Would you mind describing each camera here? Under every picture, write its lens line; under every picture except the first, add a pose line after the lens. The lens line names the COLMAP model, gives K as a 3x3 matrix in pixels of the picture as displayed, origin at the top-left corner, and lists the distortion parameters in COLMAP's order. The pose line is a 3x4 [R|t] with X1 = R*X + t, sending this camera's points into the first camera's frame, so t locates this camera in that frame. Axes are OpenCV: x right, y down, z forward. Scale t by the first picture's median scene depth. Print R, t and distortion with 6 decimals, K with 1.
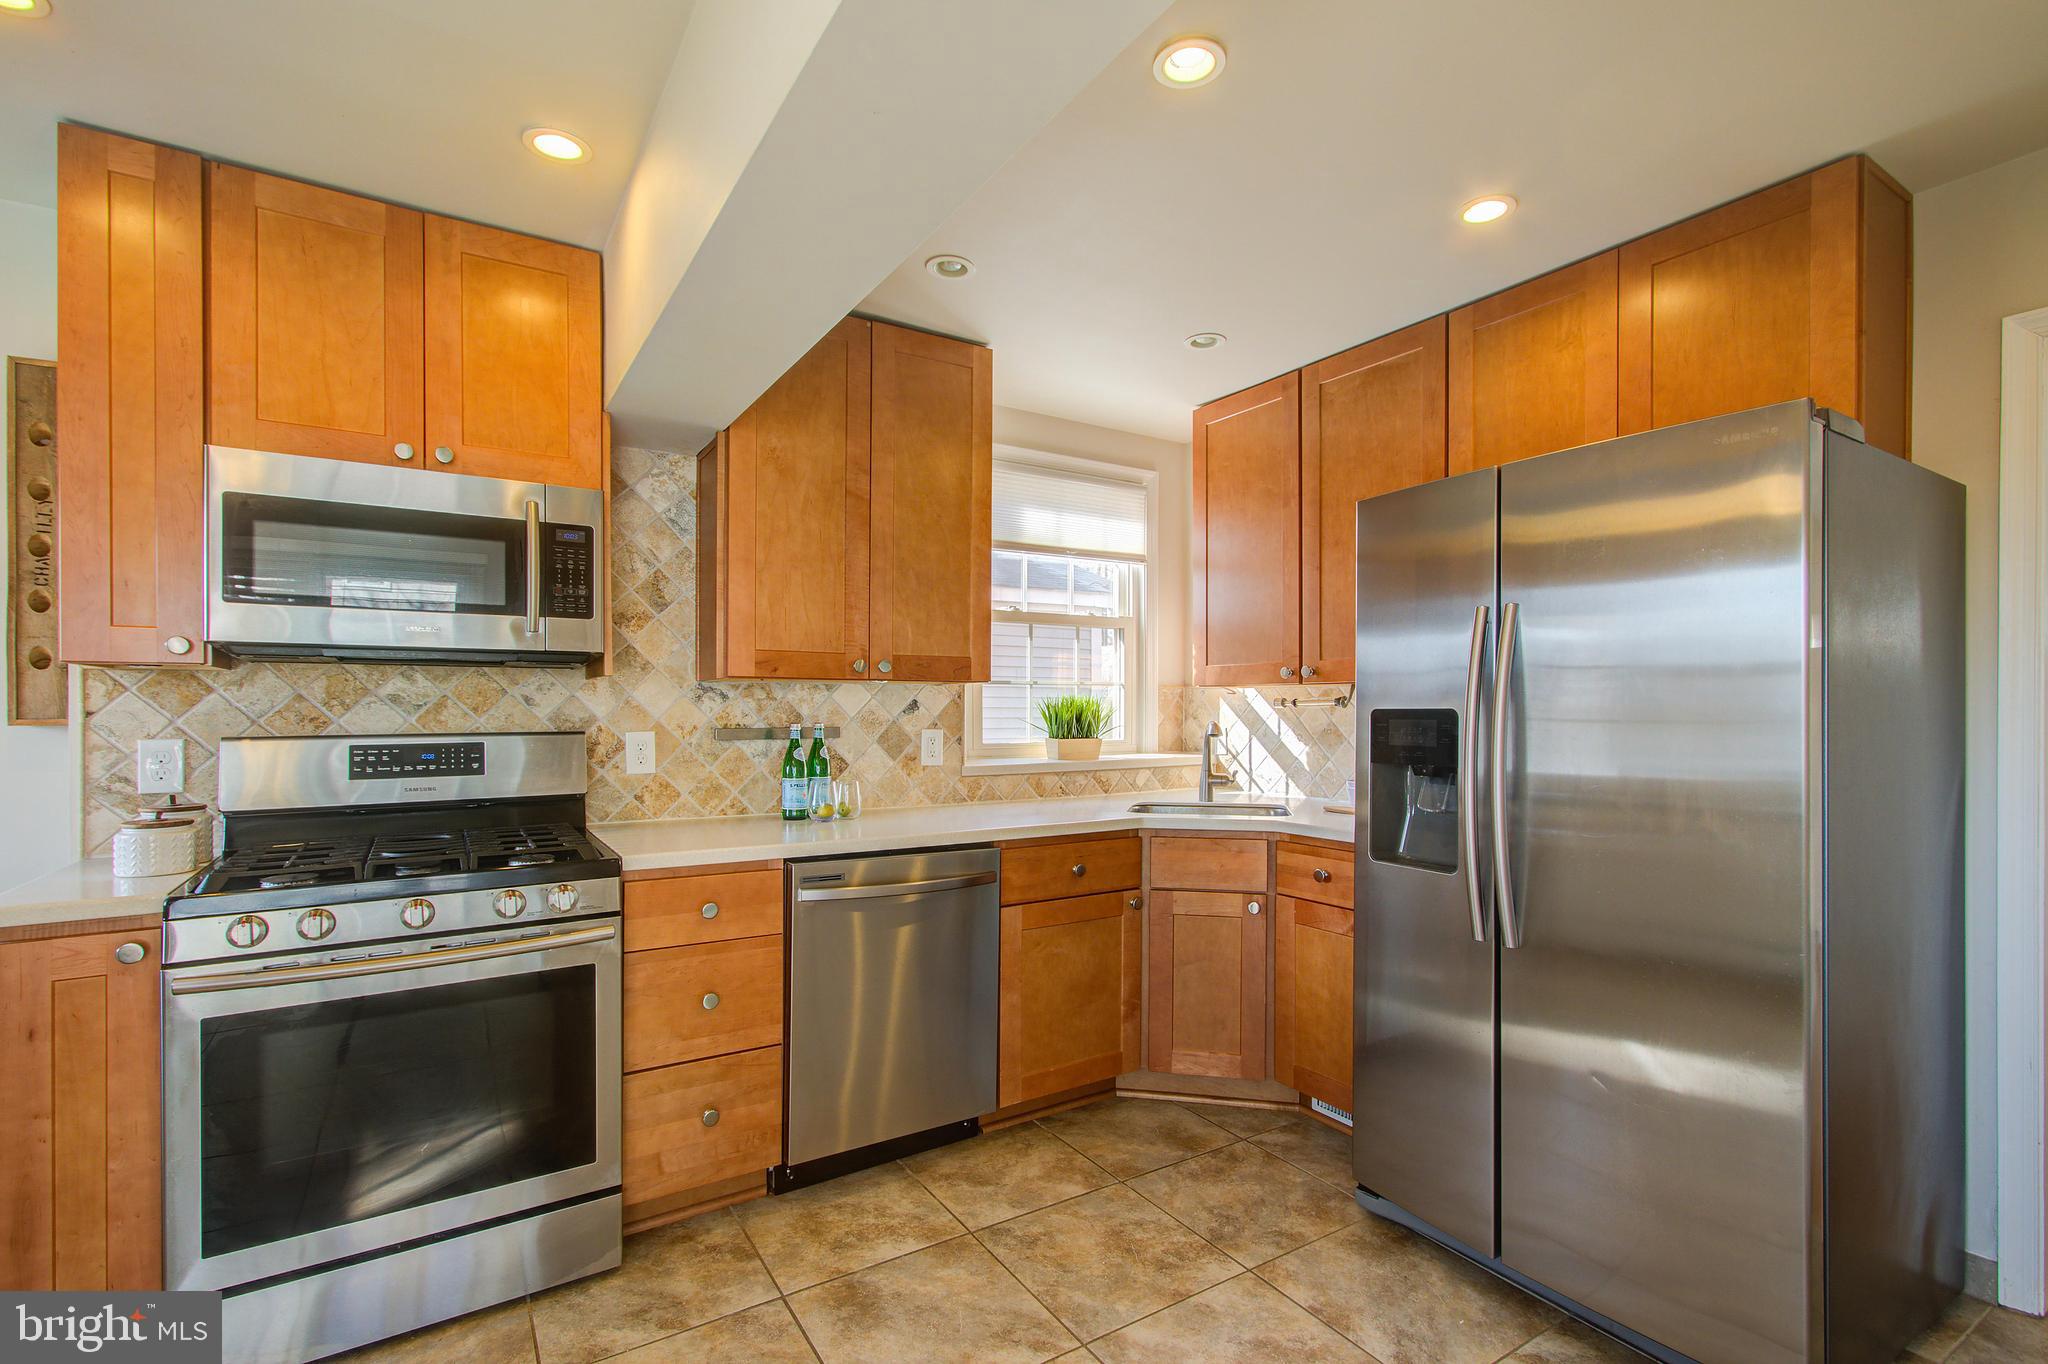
lens RADIAL K [[923.0, 0, 1019.0], [0, 923.0, 711.8], [0, 0, 1]] dist [0.002561, -0.000464]
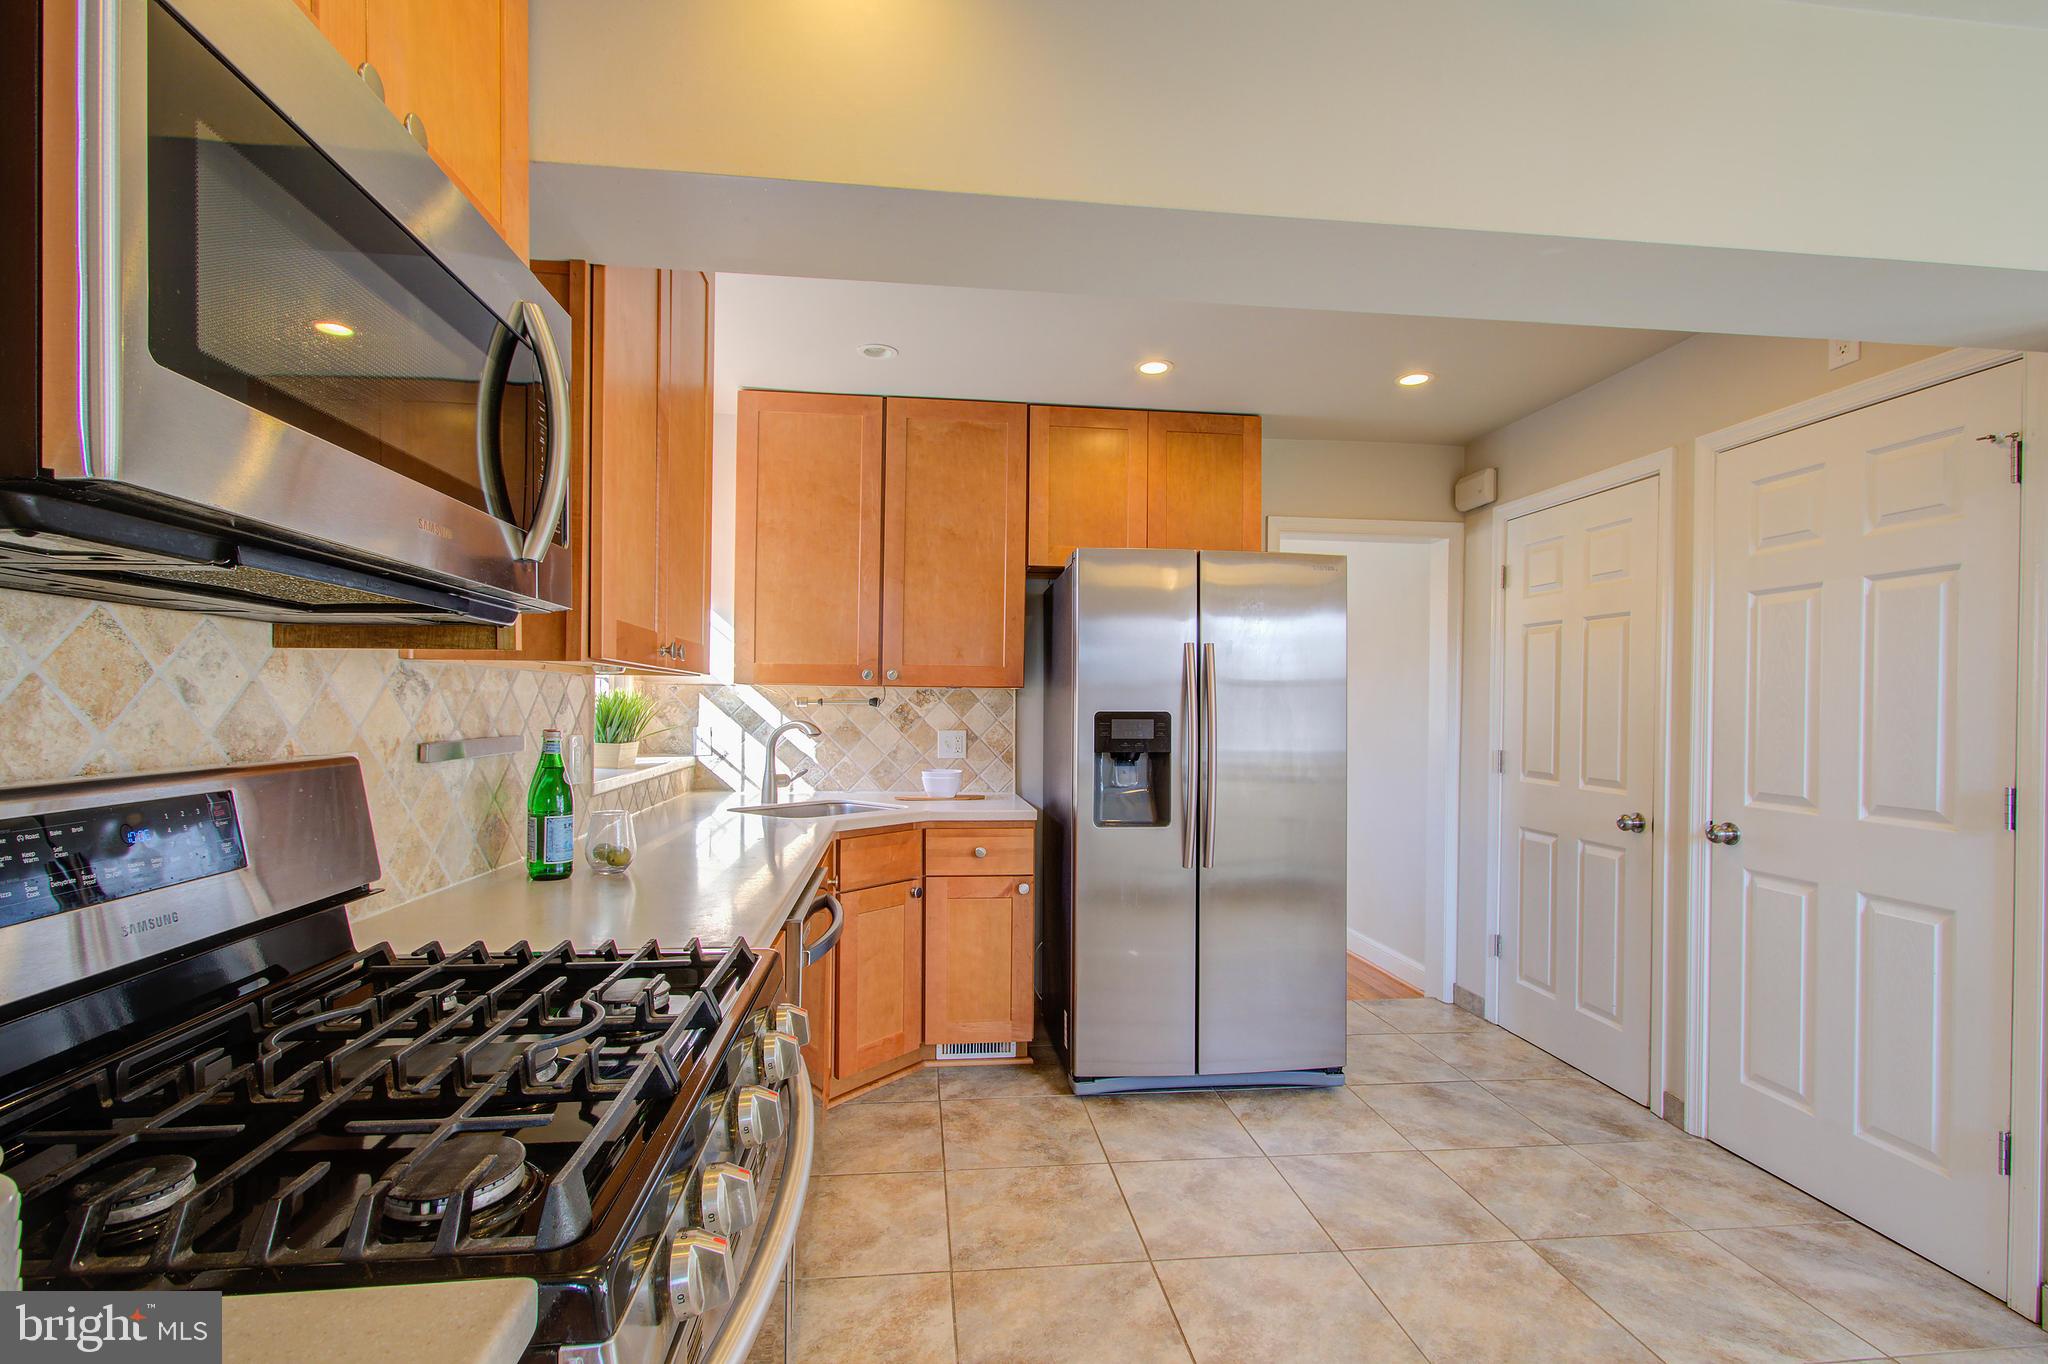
lens RADIAL K [[928.7, 0, 1019.1], [0, 928.7, 713.3], [0, 0, 1]] dist [0.001986, 0.000204]
pose [[0.434705, -0.003058, 0.900568, -0.787226], [-0.006590, 0.999957, 0.006576, -0.007327], [-0.900549, -0.008793, 0.434666, 0.483874]]
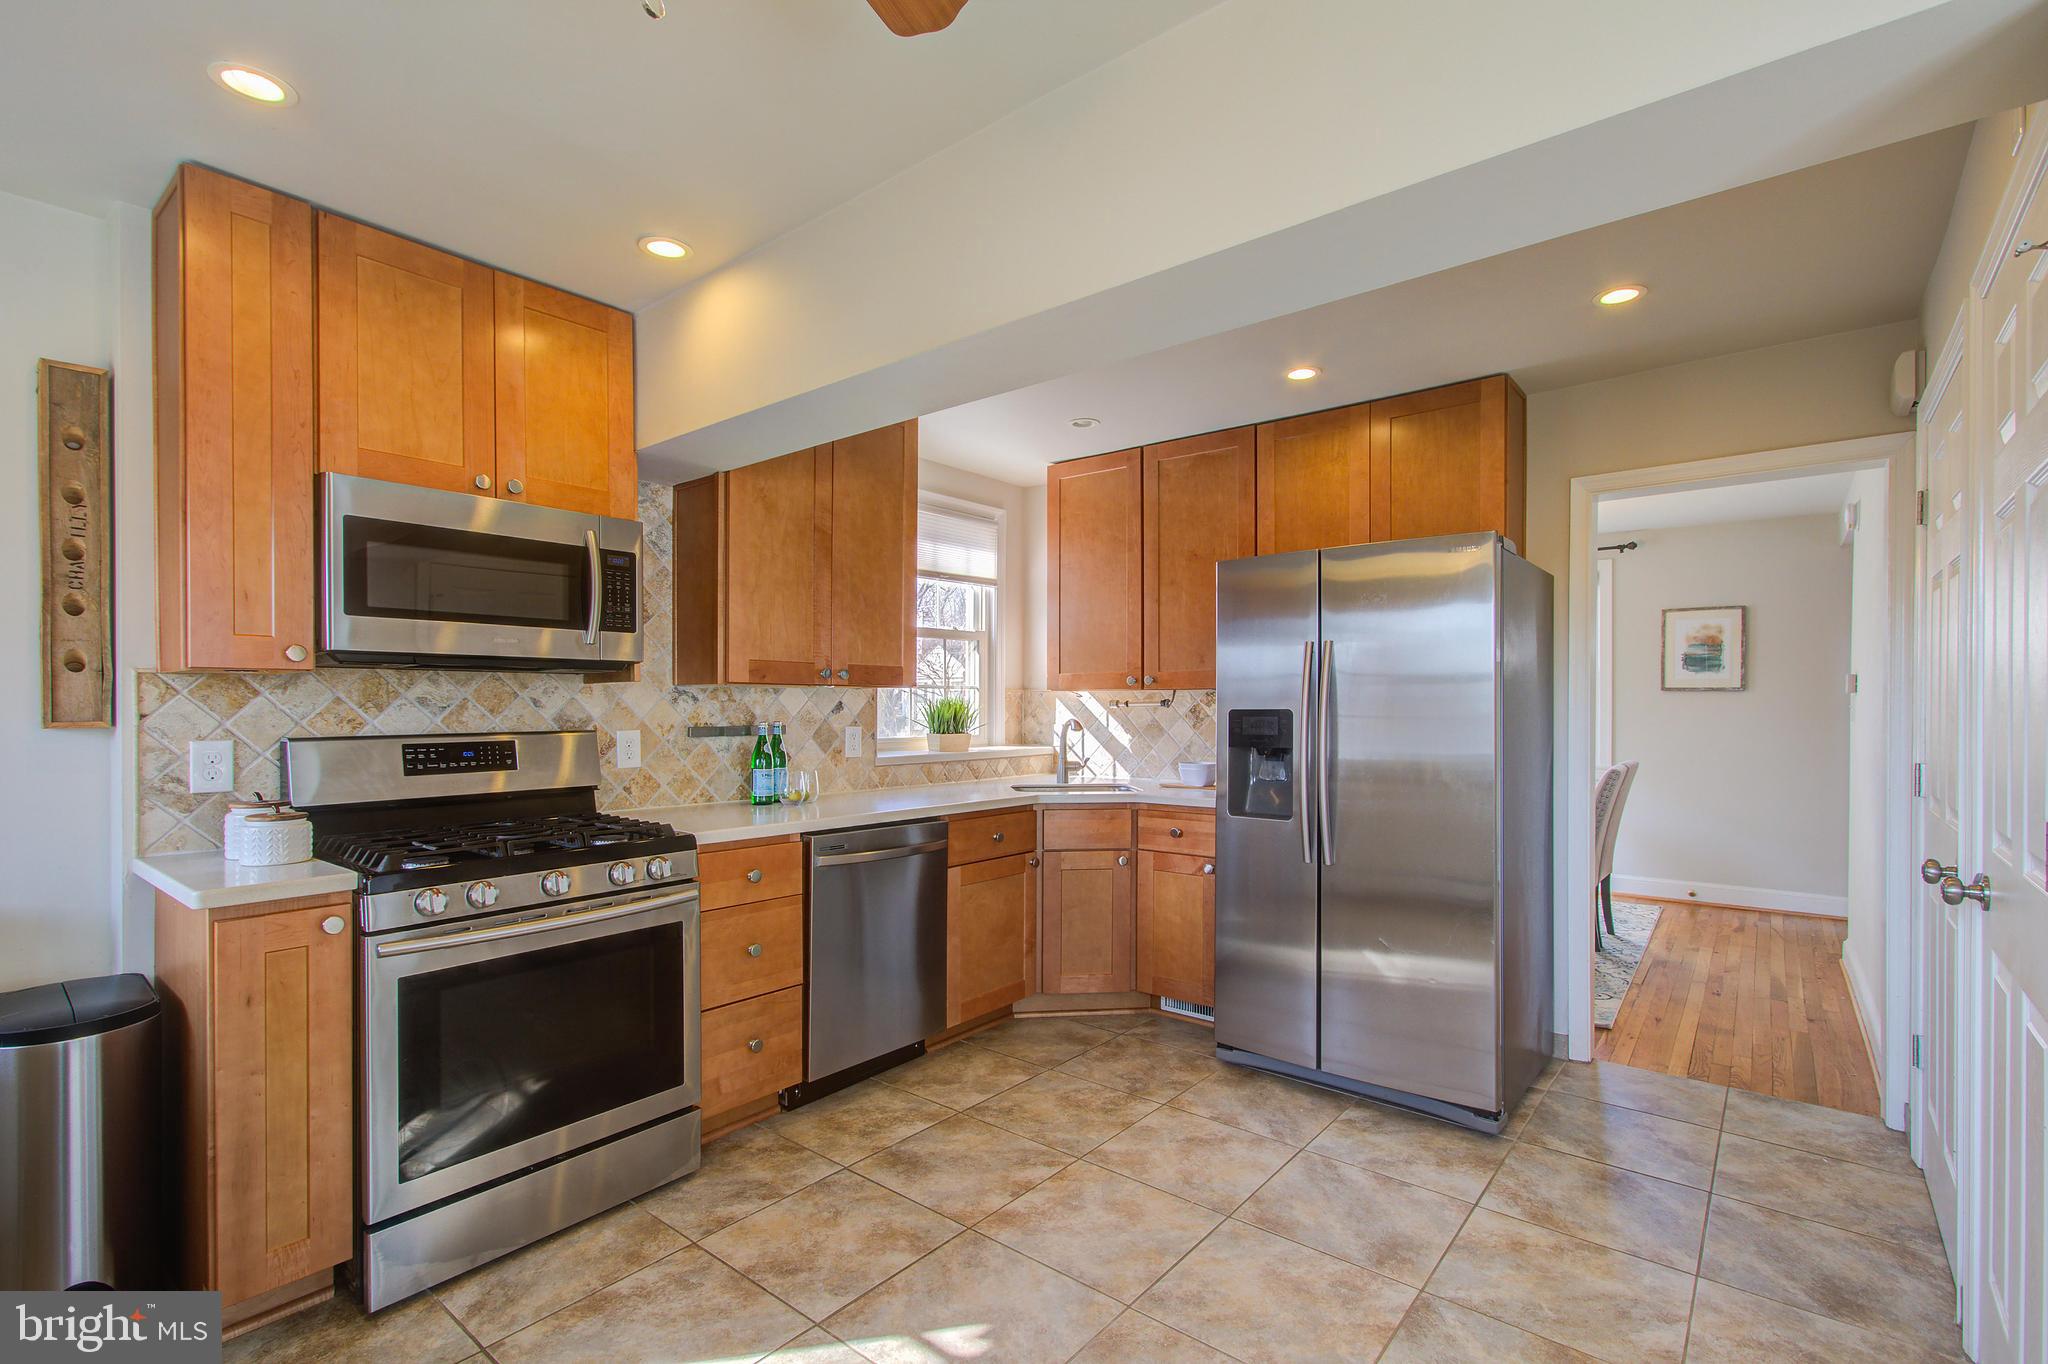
lens RADIAL K [[928.7, 0, 1019.1], [0, 928.7, 713.3], [0, 0, 1]] dist [0.001986, 0.000204]
pose [[0.950092, -0.002972, 0.311956, -0.344685], [0.001688, 0.999989, 0.004386, -0.003523], [-0.311965, -0.003640, 0.950086, -0.242722]]
